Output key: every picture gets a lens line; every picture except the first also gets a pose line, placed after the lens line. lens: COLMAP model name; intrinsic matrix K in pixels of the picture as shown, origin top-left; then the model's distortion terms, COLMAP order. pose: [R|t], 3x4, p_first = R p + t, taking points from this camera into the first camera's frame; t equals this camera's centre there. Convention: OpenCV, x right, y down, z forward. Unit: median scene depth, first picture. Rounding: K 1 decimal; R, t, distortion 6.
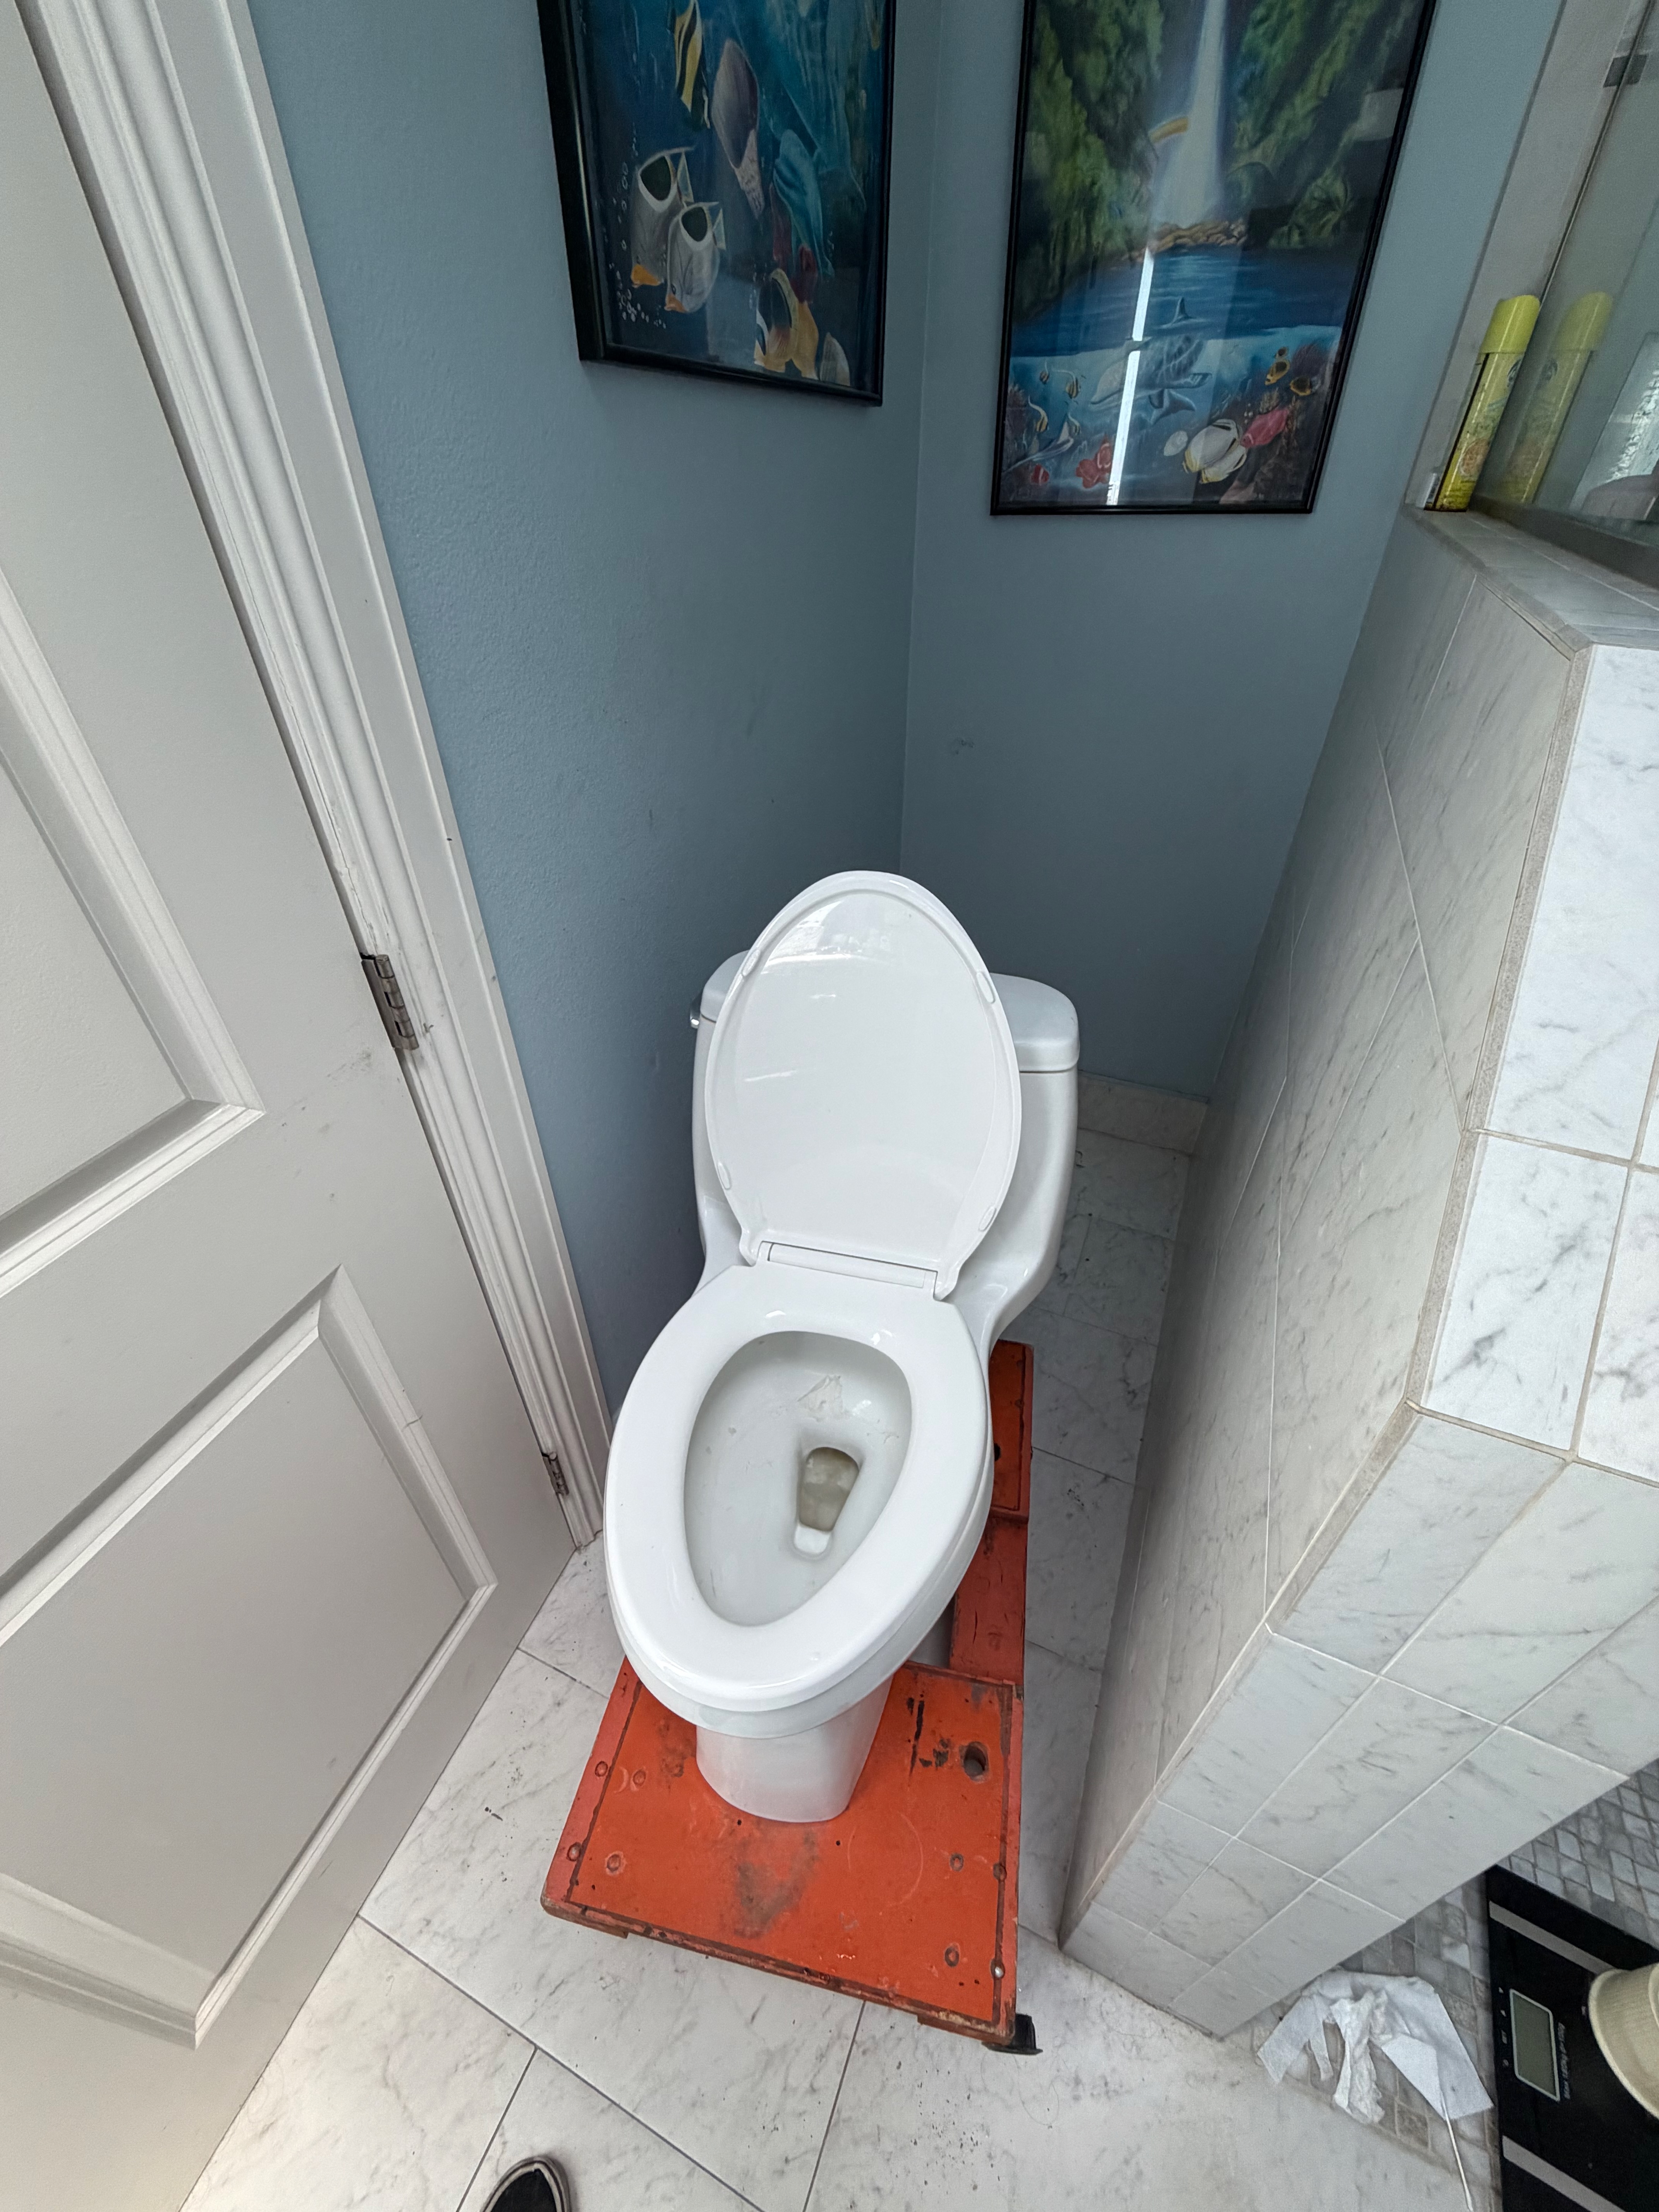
lens RADIAL K [[882.7, 0, 833.6], [0, 882.7, 1096.7], [0, 0, 1]] dist [0.001142, -0.000305]
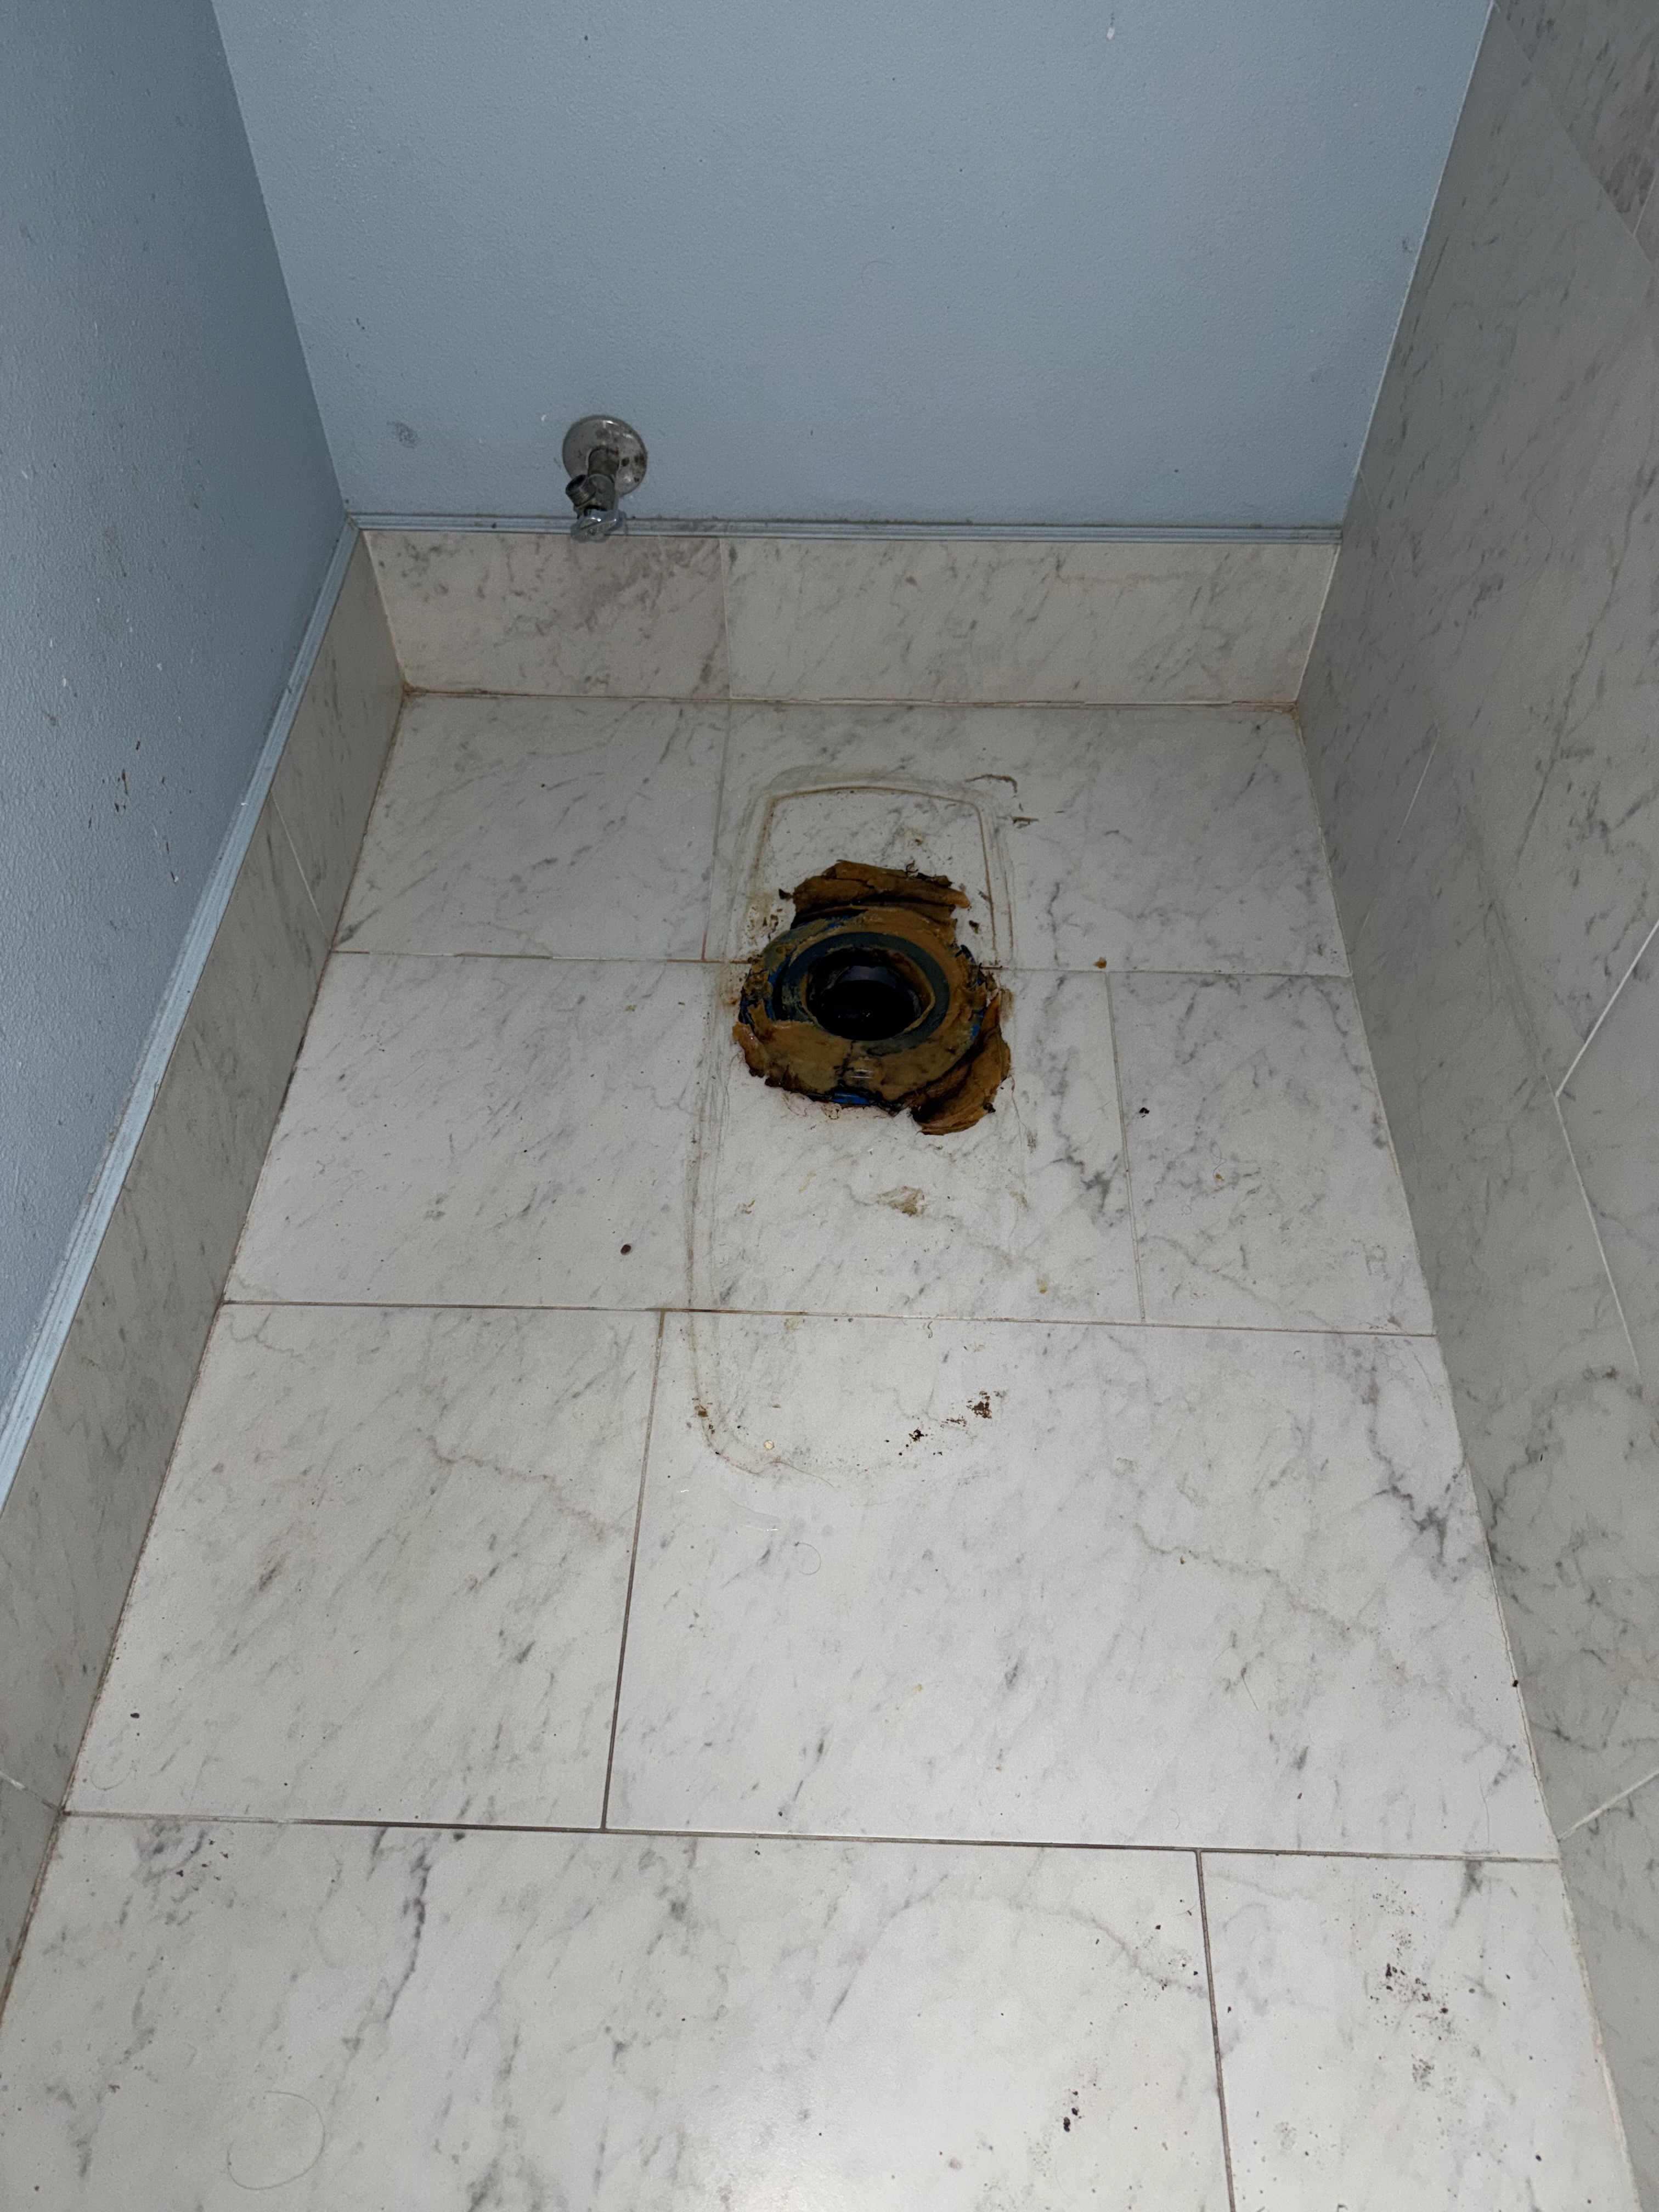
lens RADIAL K [[1544.1, 0, 845.4], [0, 1544.1, 1120.8], [0, 0, 1]] dist [0.152650, -0.322648]
pose [[0.926294, -0.296906, 0.232003, 0.111674], [0.219073, 0.925318, 0.309505, -0.038520], [-0.306571, -0.235867, 0.922161, 1.163706]]
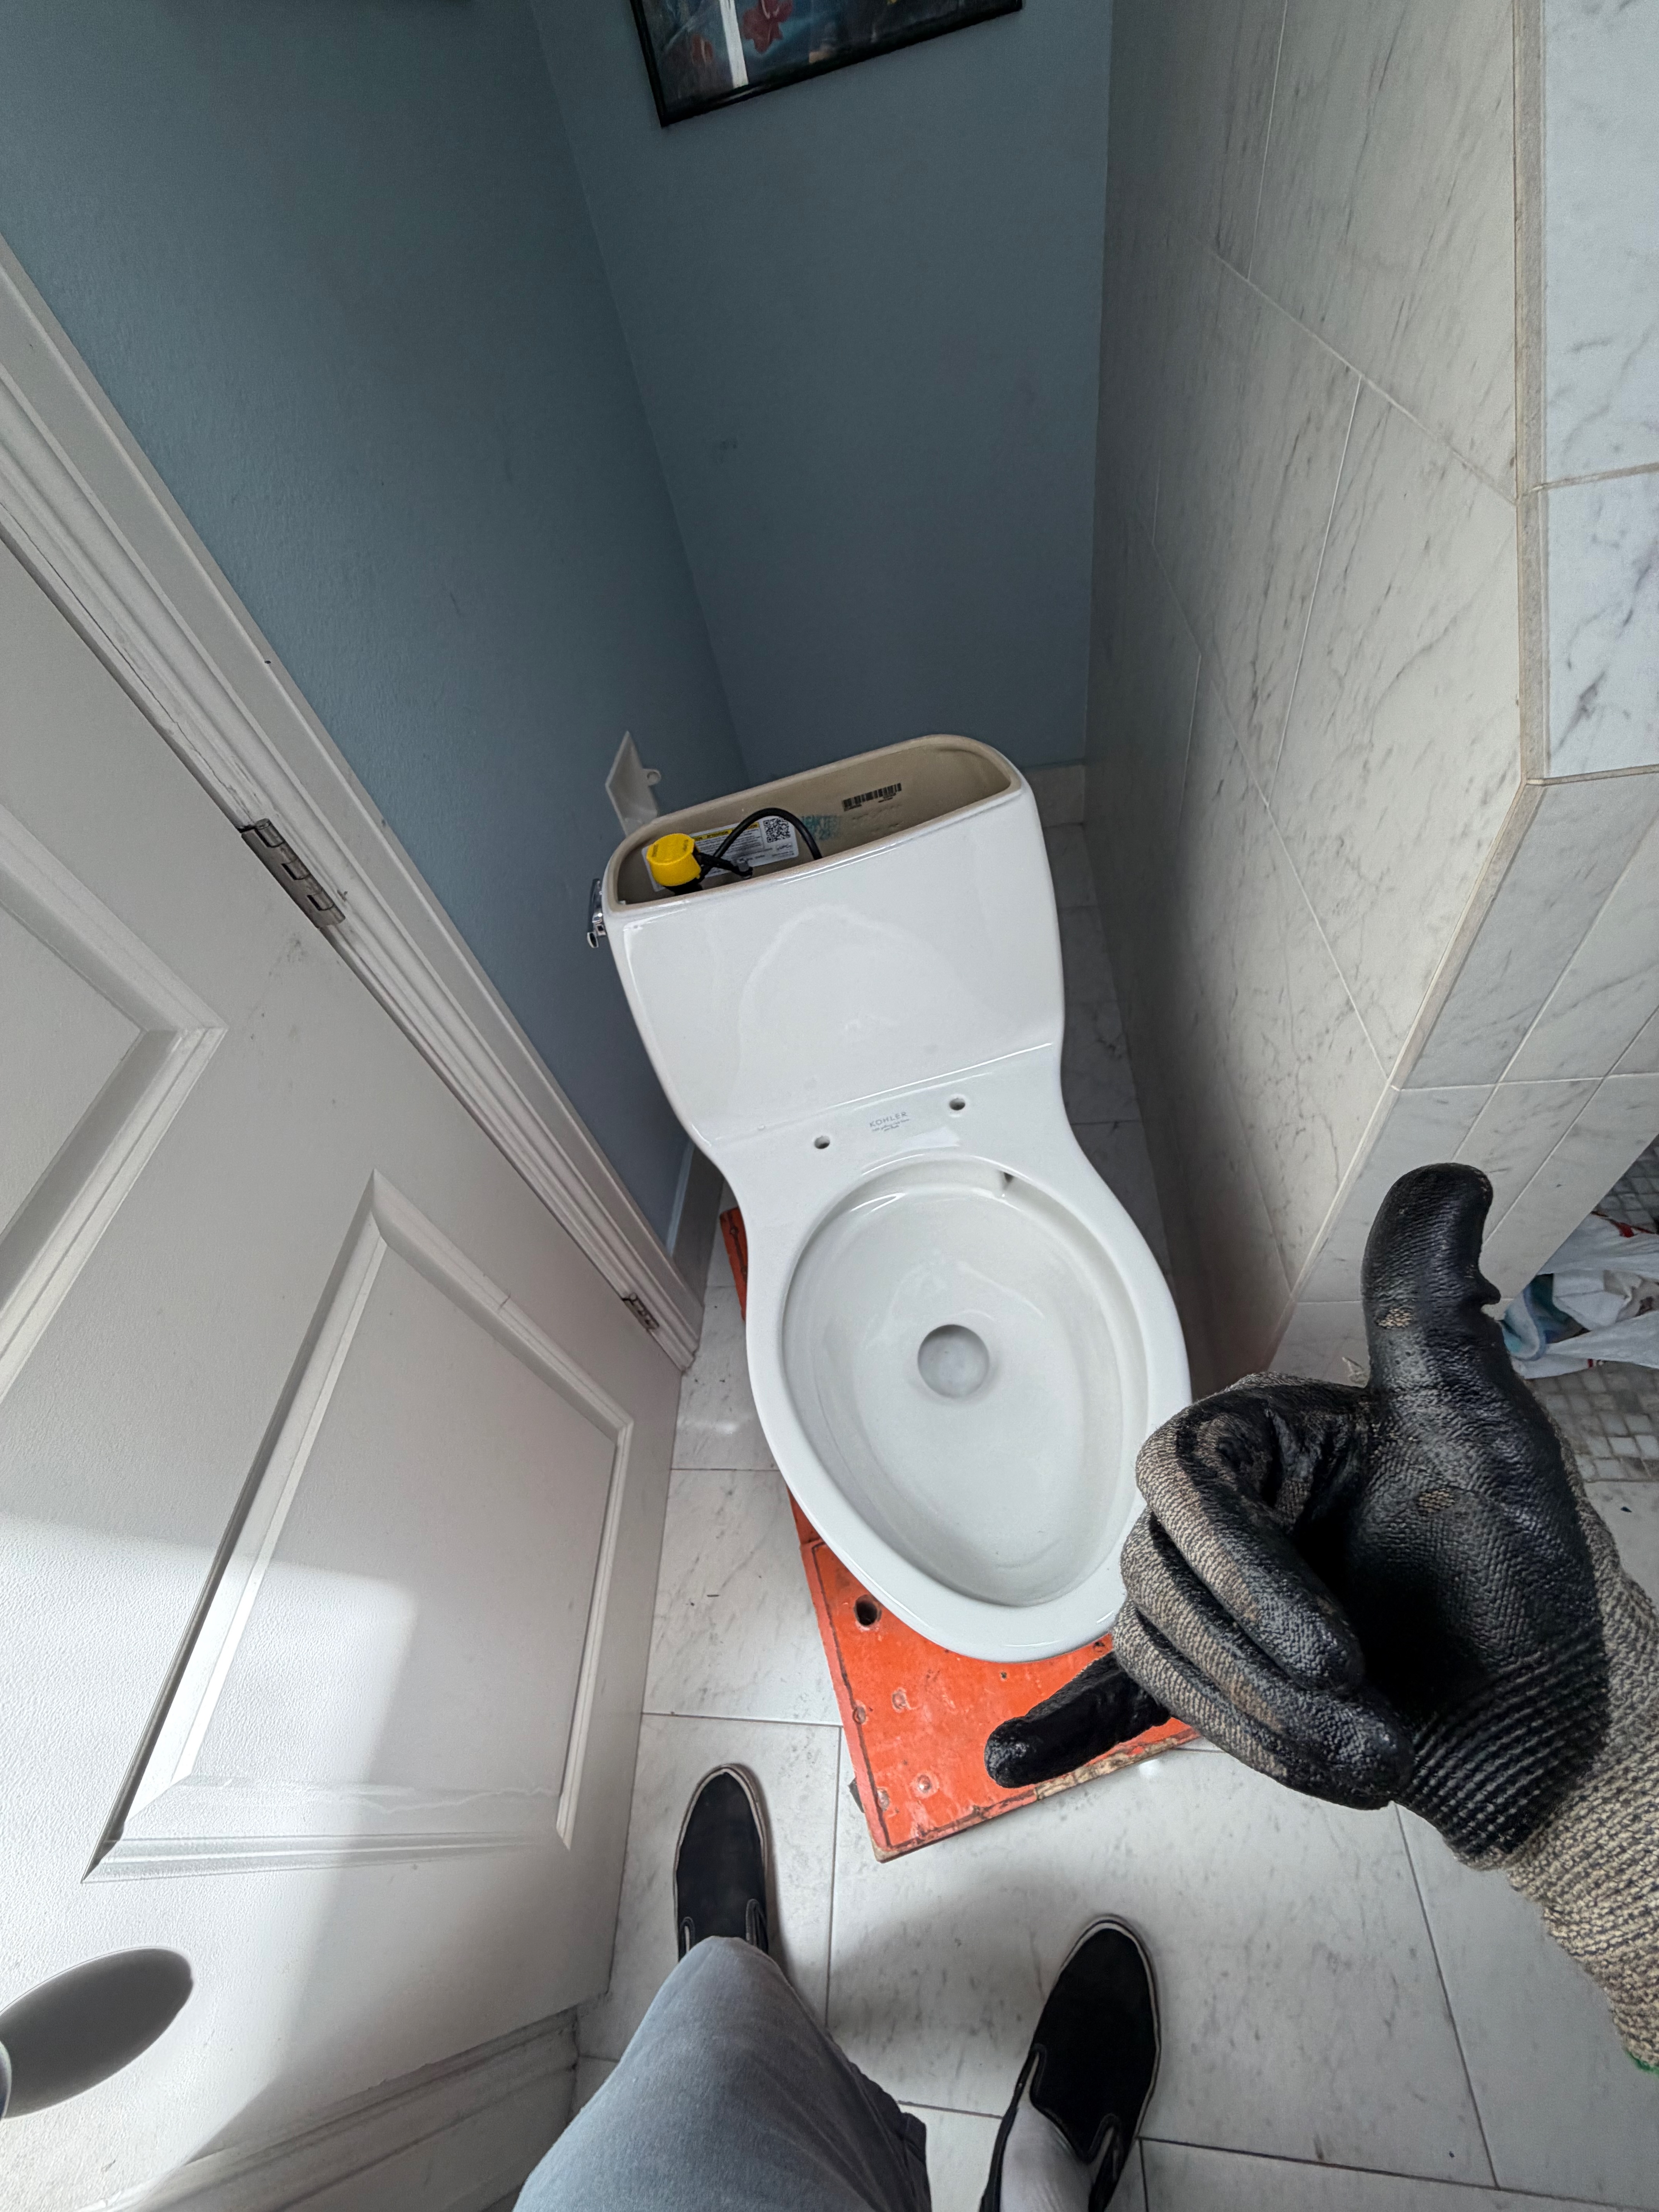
lens RADIAL K [[882.7, 0, 833.6], [0, 882.7, 1096.7], [0, 0, 1]] dist [0.001142, -0.000305]
pose [[0.924266, -0.372212, 0.084795, -0.161079], [0.347050, 0.911794, 0.219519, 0.084703], [-0.159023, -0.173466, 0.971916, 0.029860]]
